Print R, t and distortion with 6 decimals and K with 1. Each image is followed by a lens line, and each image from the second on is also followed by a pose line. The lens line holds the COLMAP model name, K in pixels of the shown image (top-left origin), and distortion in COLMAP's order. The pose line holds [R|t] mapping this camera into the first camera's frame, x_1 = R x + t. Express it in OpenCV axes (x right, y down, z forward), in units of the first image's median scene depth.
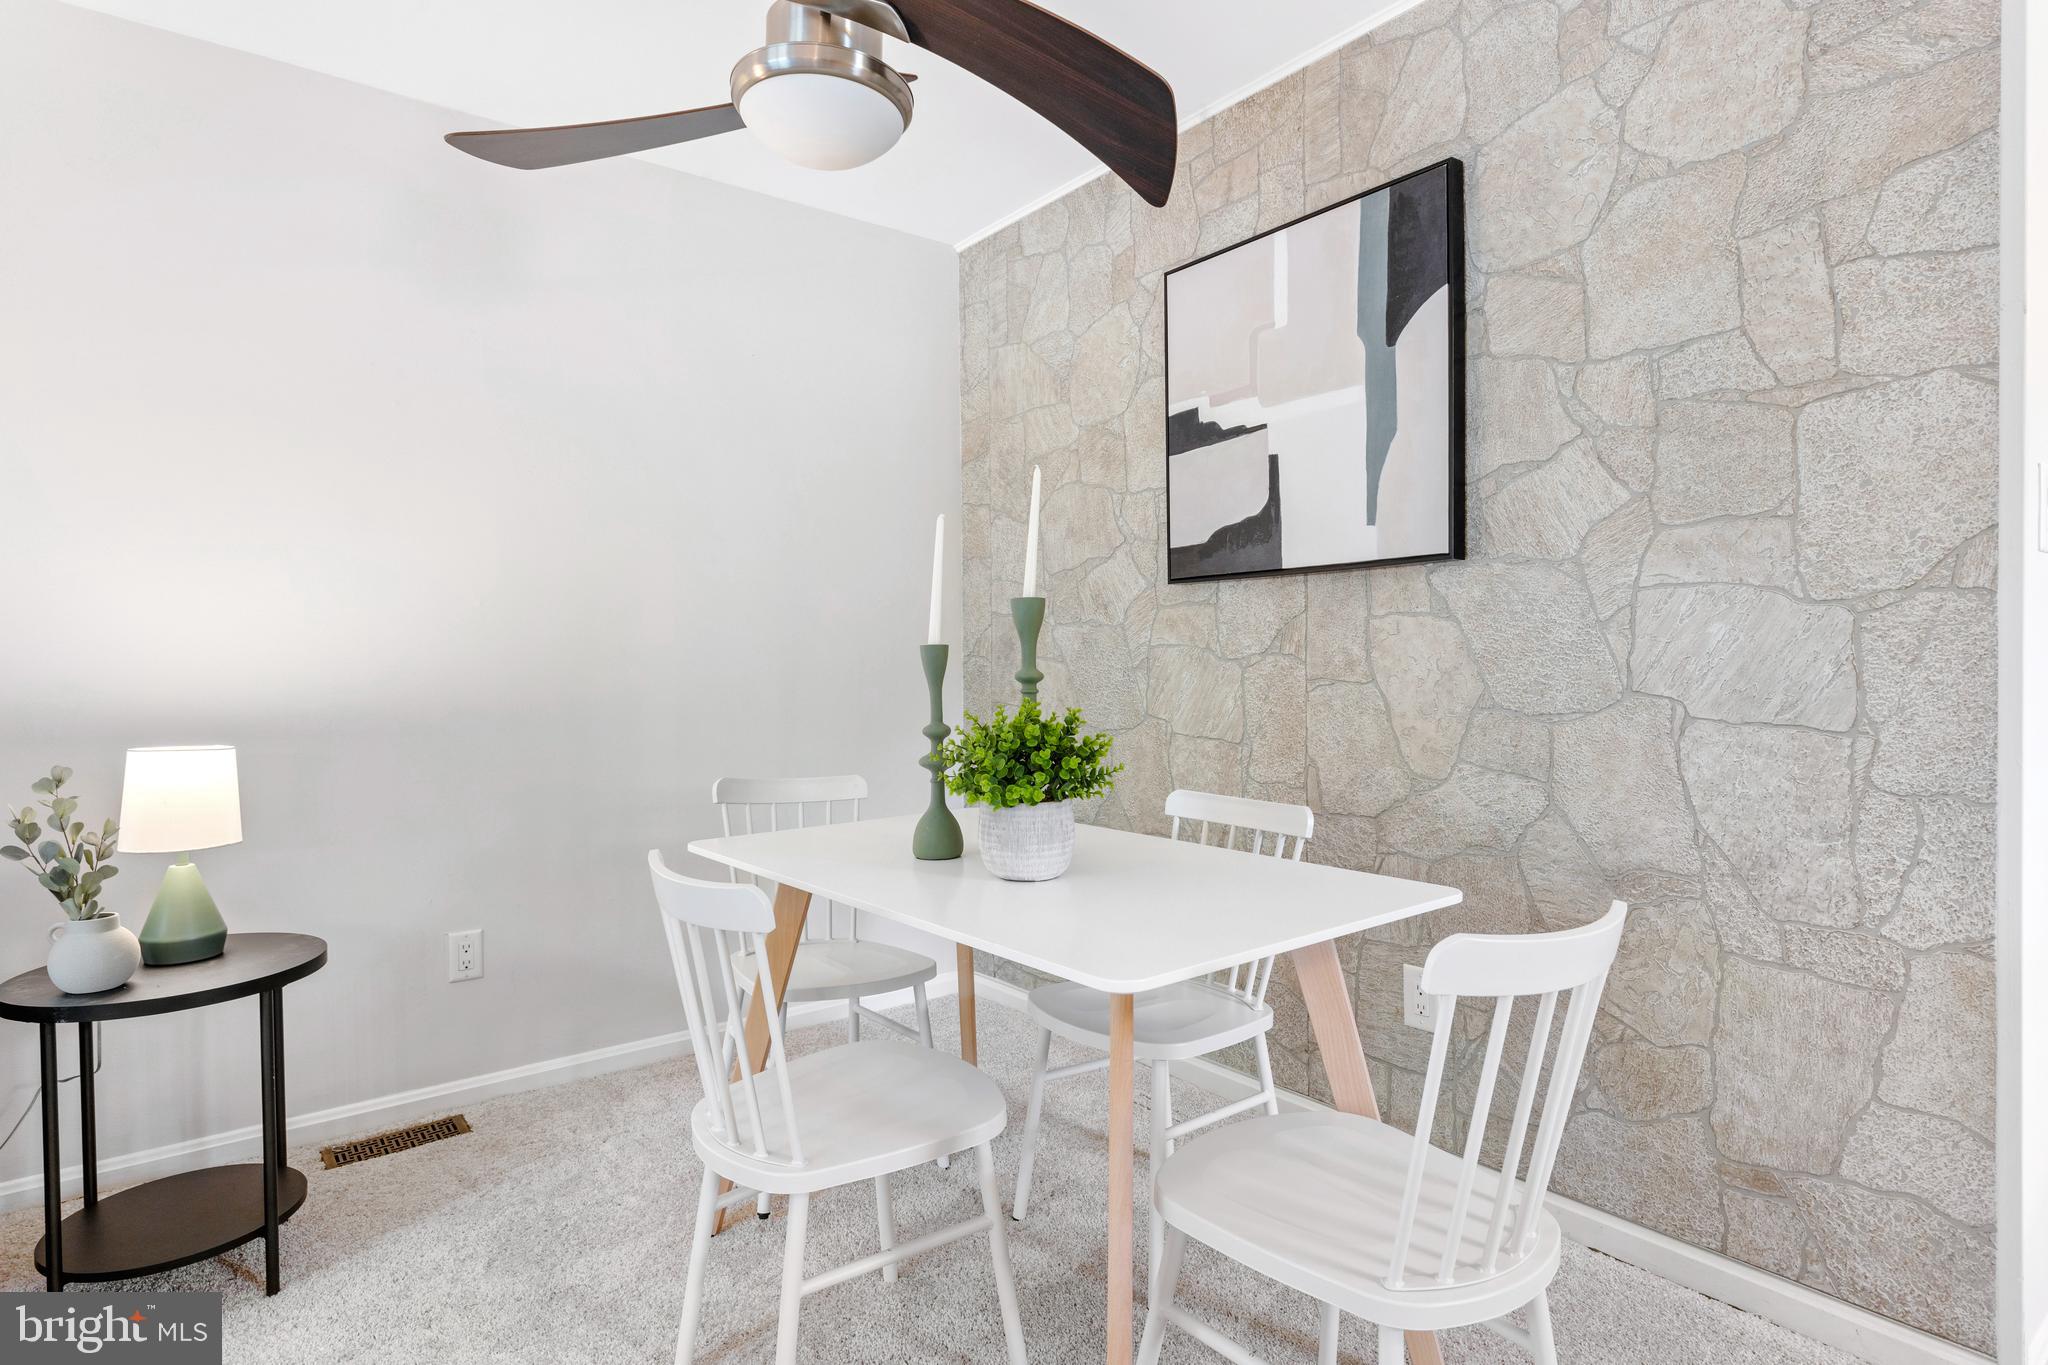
lens RADIAL K [[1088.2, 0, 1026.8], [0, 1088.2, 677.5], [0, 0, 1]] dist [-0.000449, -0.000412]
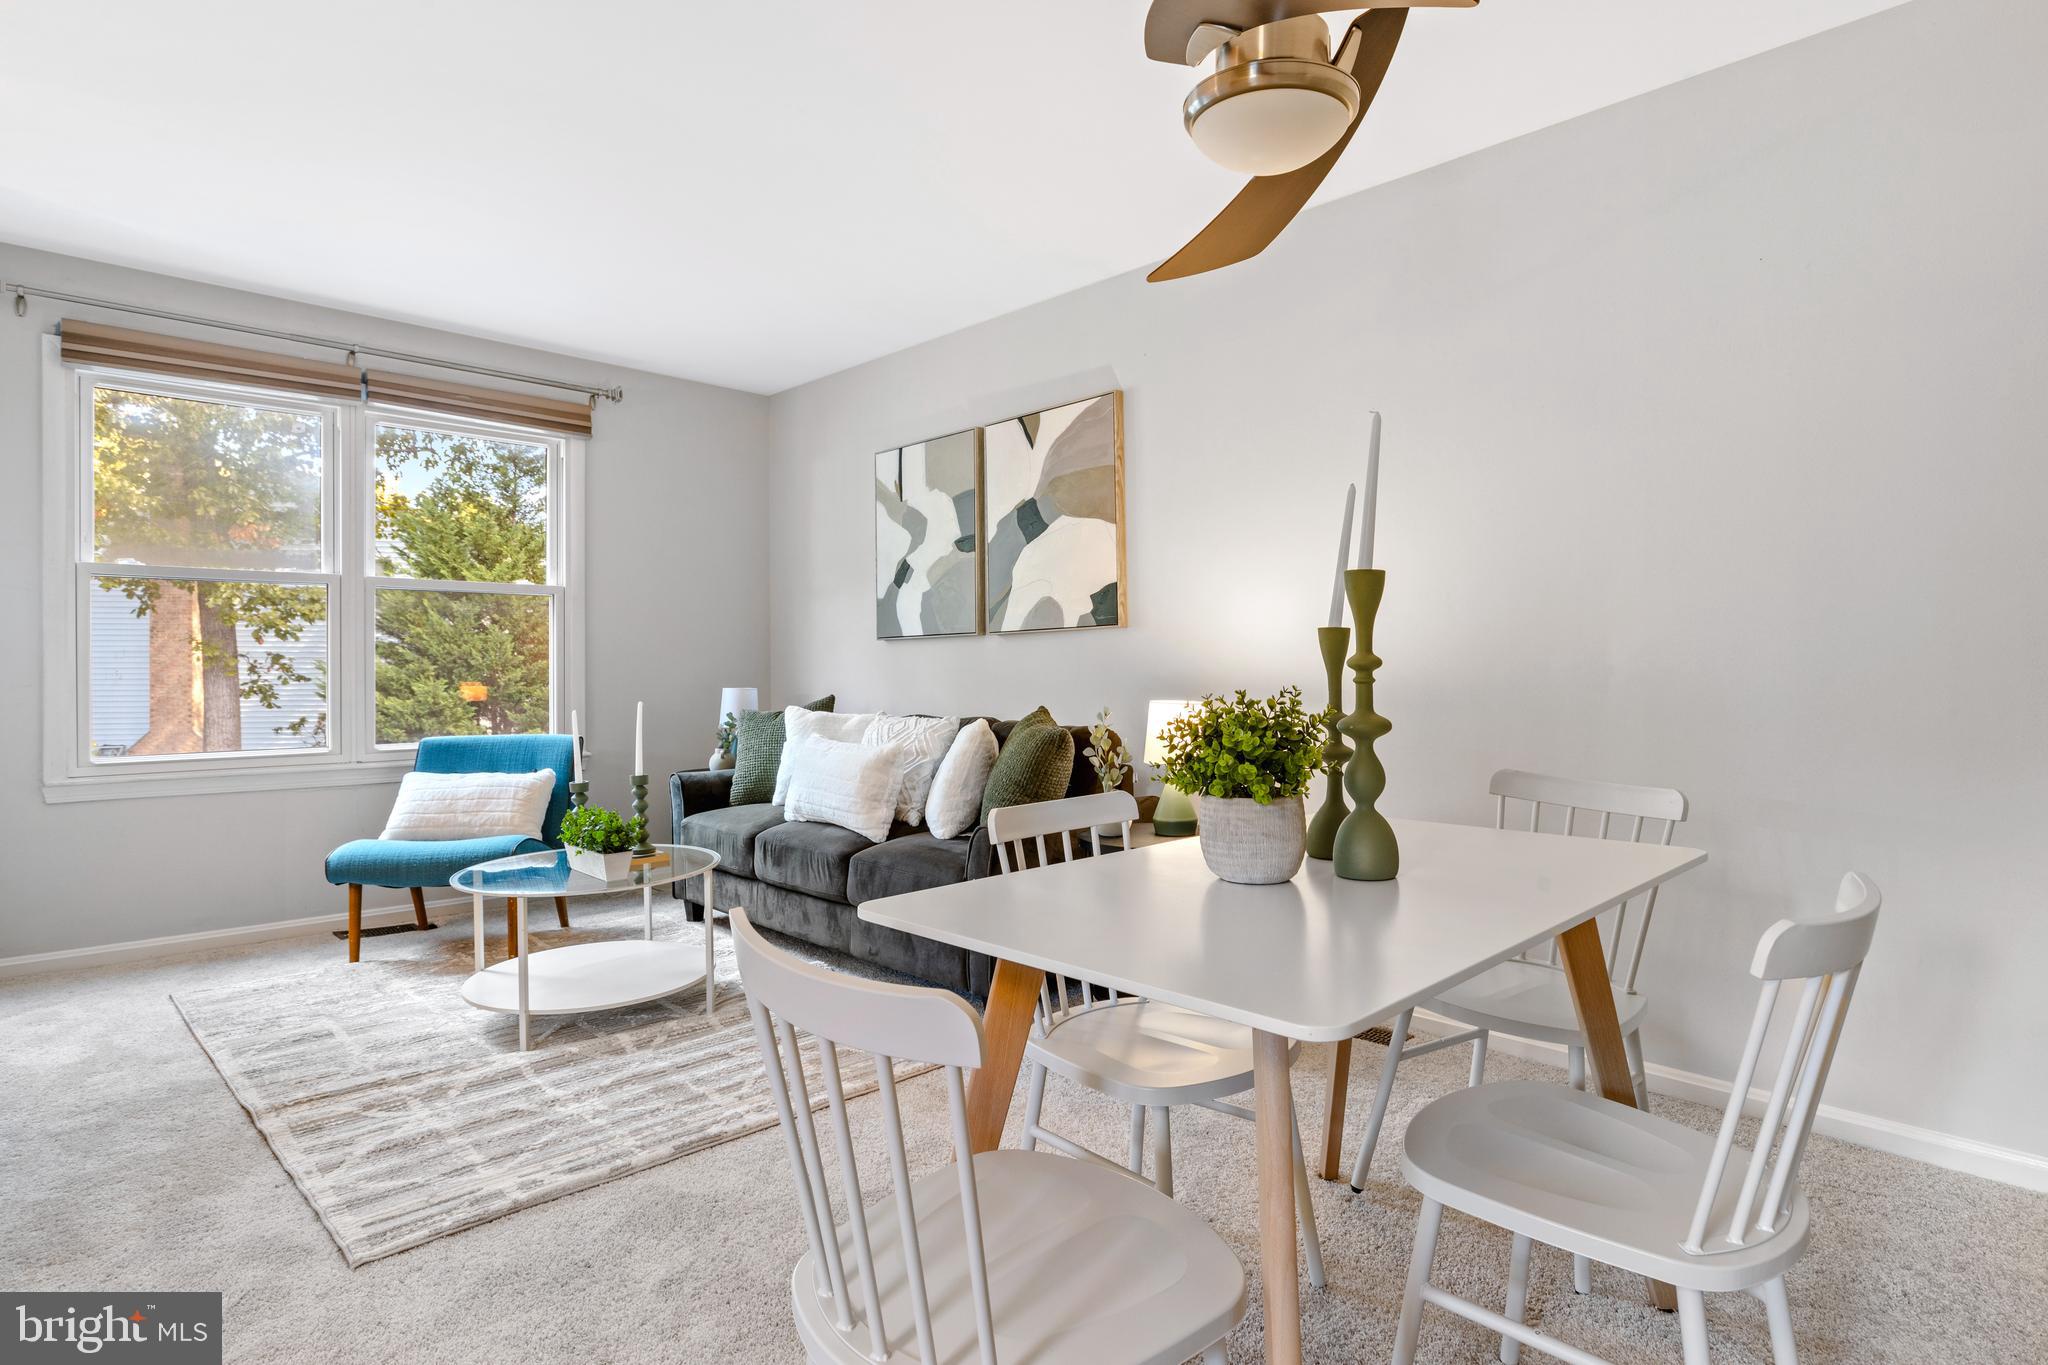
lens RADIAL K [[1090.4, 0, 1028.4], [0, 1090.4, 665.4], [0, 0, 1]] dist [-0.002496, -0.000553]
pose [[0.101488, 0.014155, -0.994736, 0.713266], [-0.009814, 0.999864, 0.013226, -0.006385], [0.994788, 0.008420, 0.101613, 0.565839]]
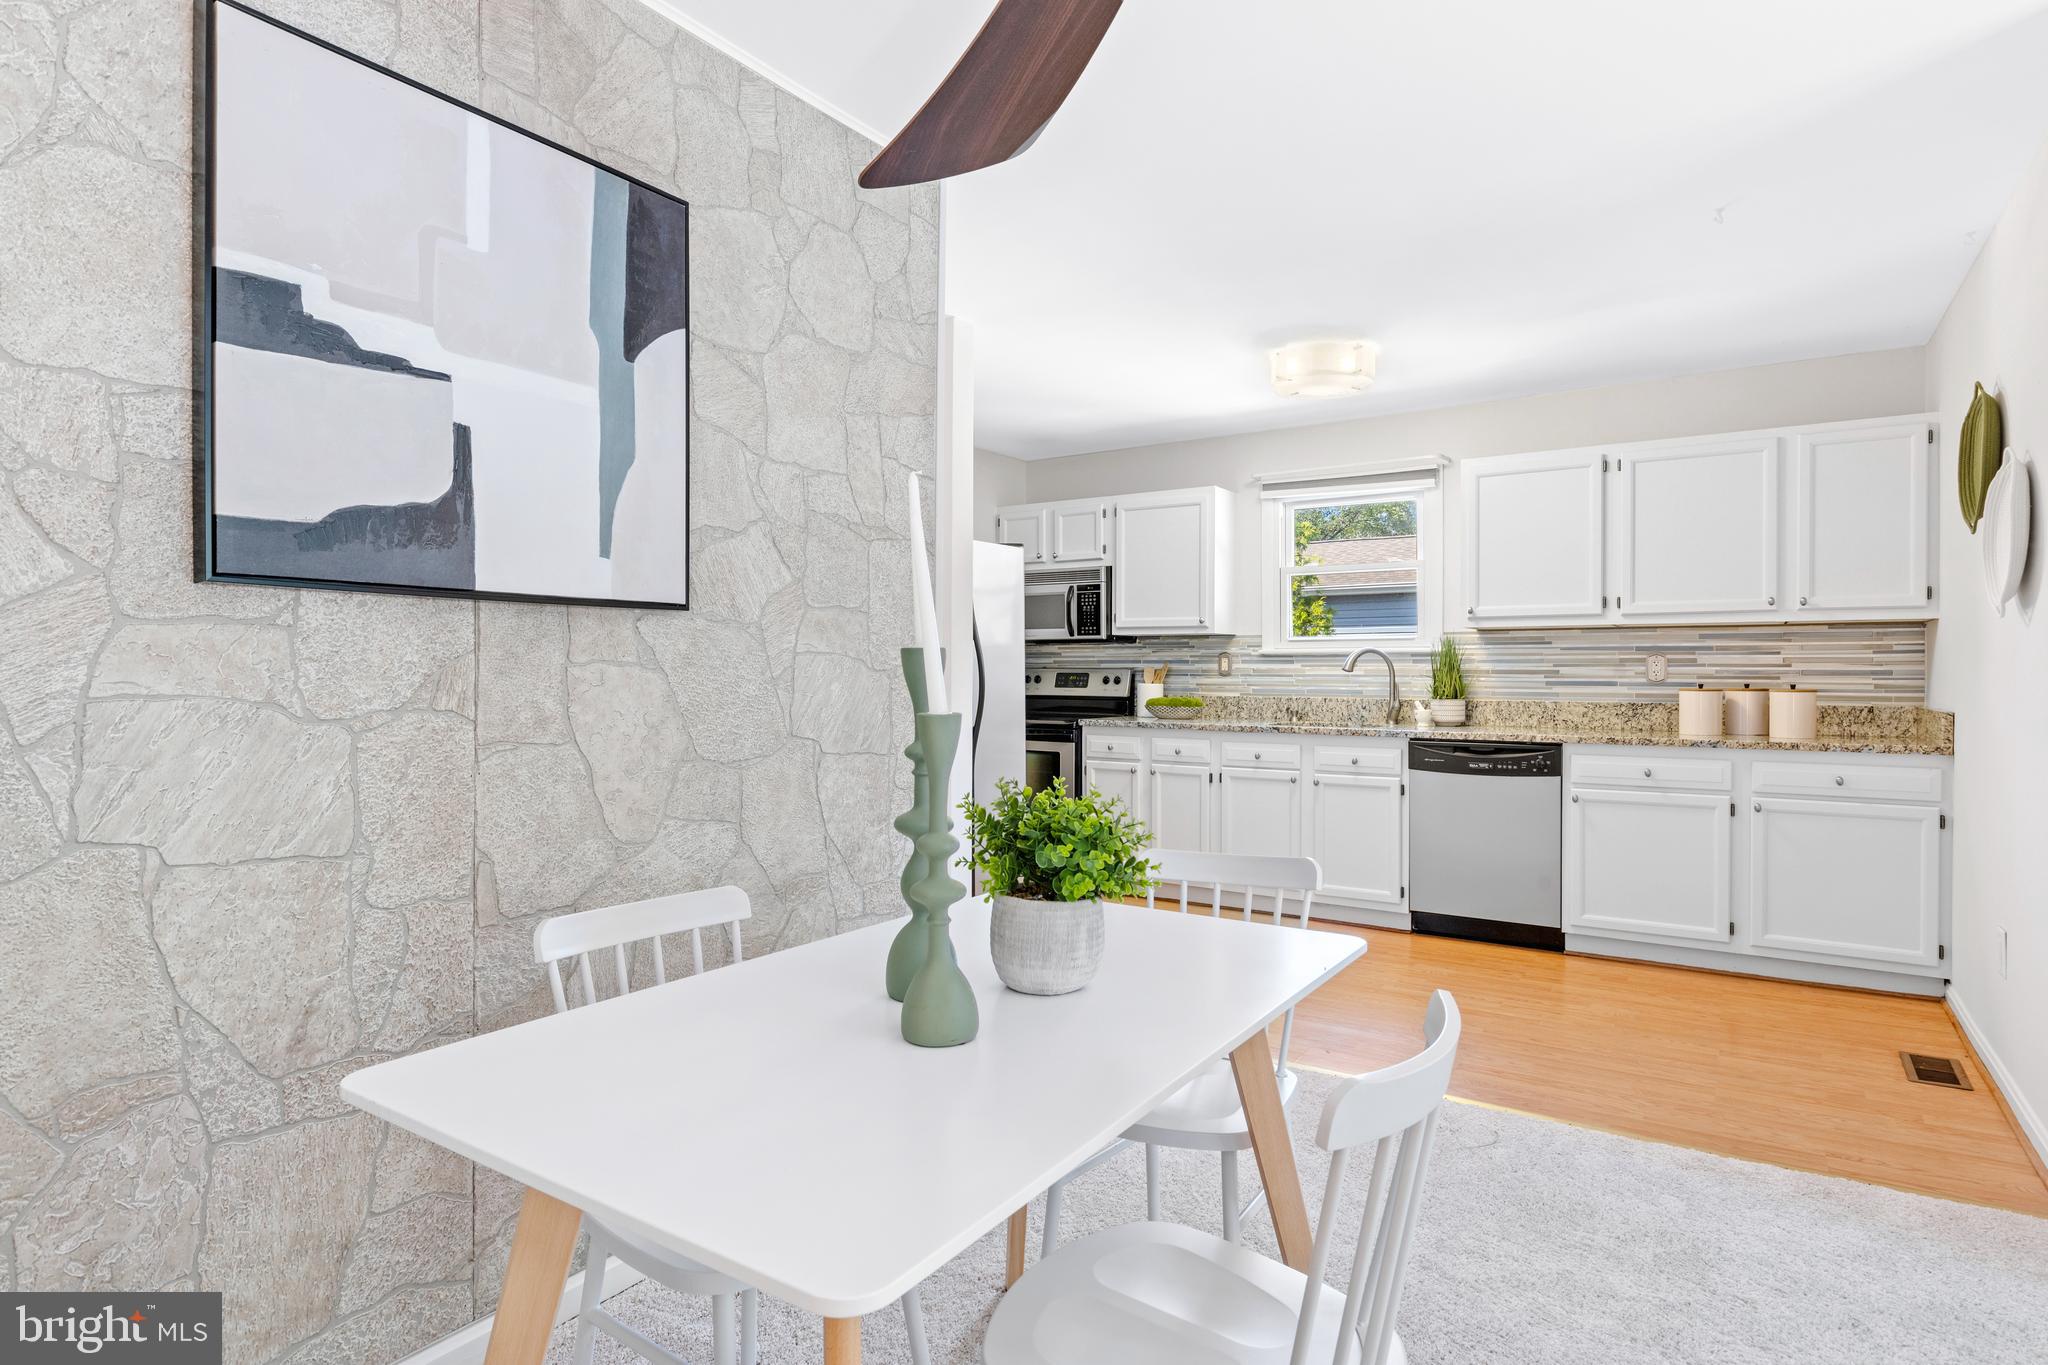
lens RADIAL K [[1088.2, 0, 1026.8], [0, 1088.2, 677.5], [0, 0, 1]] dist [-0.000449, -0.000412]
pose [[-0.310947, 0.005599, 0.950411, -0.634366], [0.011563, 0.999931, -0.002108, -0.043215], [-0.950357, 0.010334, -0.310991, 1.014689]]
